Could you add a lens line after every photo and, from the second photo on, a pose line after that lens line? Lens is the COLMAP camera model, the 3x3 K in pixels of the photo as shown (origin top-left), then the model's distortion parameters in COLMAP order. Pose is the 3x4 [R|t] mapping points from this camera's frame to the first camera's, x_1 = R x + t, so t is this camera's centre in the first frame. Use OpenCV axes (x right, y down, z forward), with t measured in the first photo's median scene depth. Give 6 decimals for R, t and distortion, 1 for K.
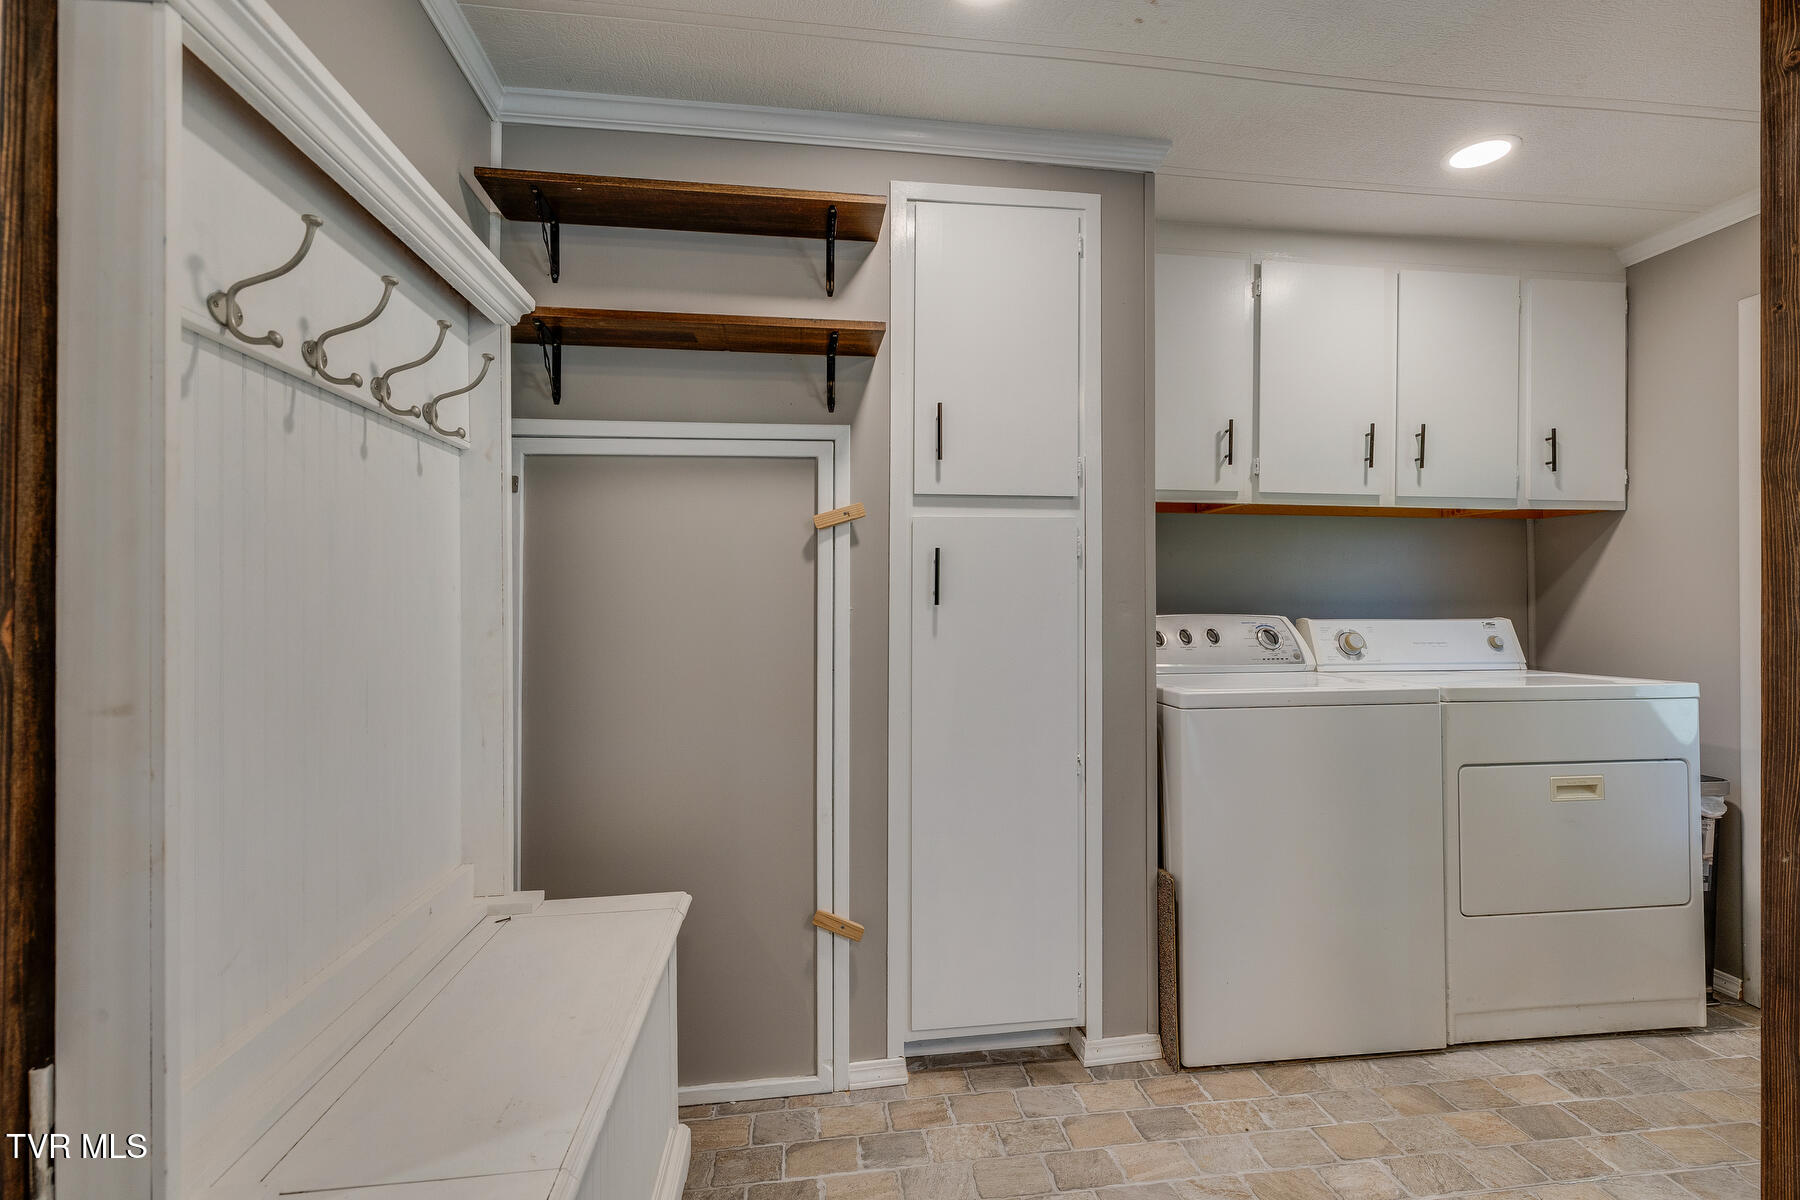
lens RADIAL K [[794.8, 0, 903.7], [0, 794.8, 601.0], [0, 0, 1]] dist [-0.002902, -0.000058]
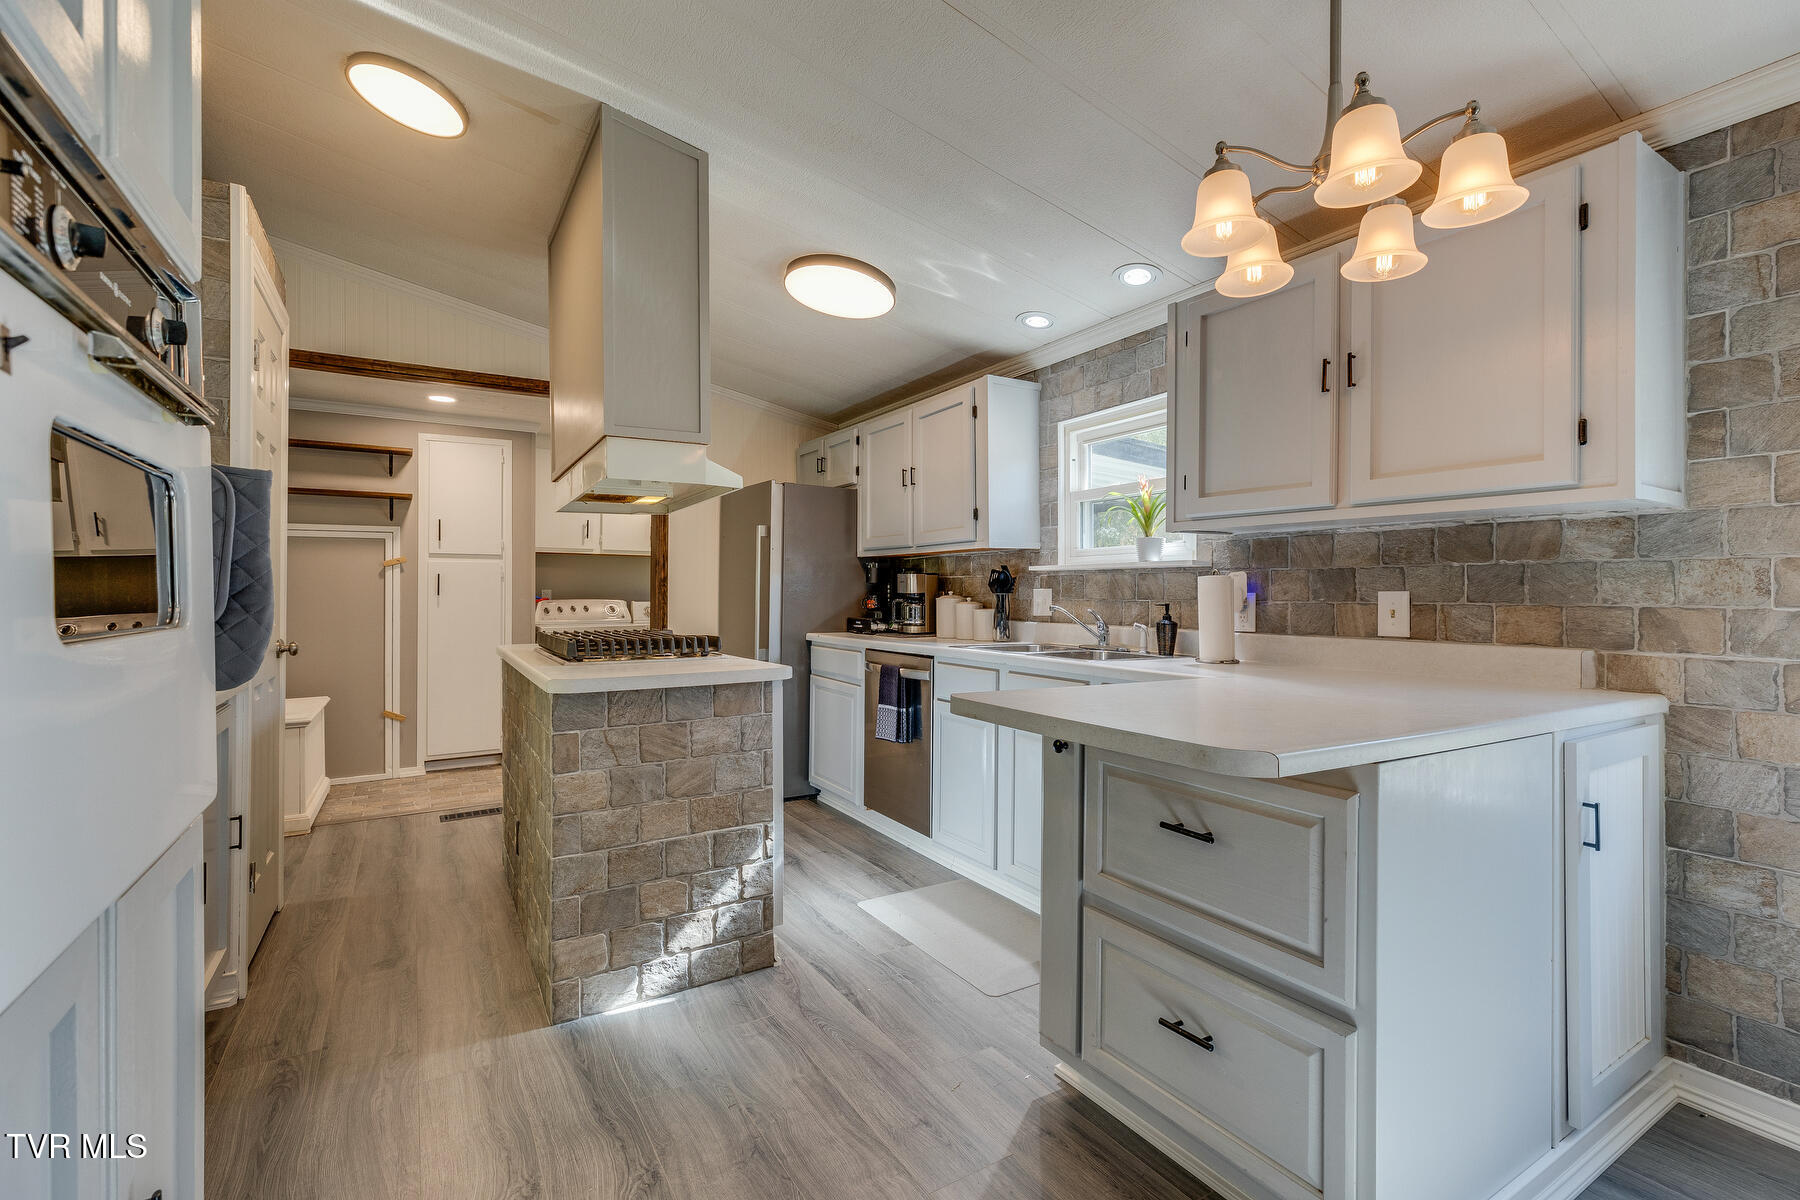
lens RADIAL K [[817.7, 0, 902.5], [0, 817.7, 601.4], [0, 0, 1]] dist [0.017723, 0.000108]
pose [[0.915097, 0.000432, 0.403235, 0.357464], [-0.004244, 0.999954, 0.008559, -0.003919], [-0.403213, -0.009543, 0.915057, -2.175728]]
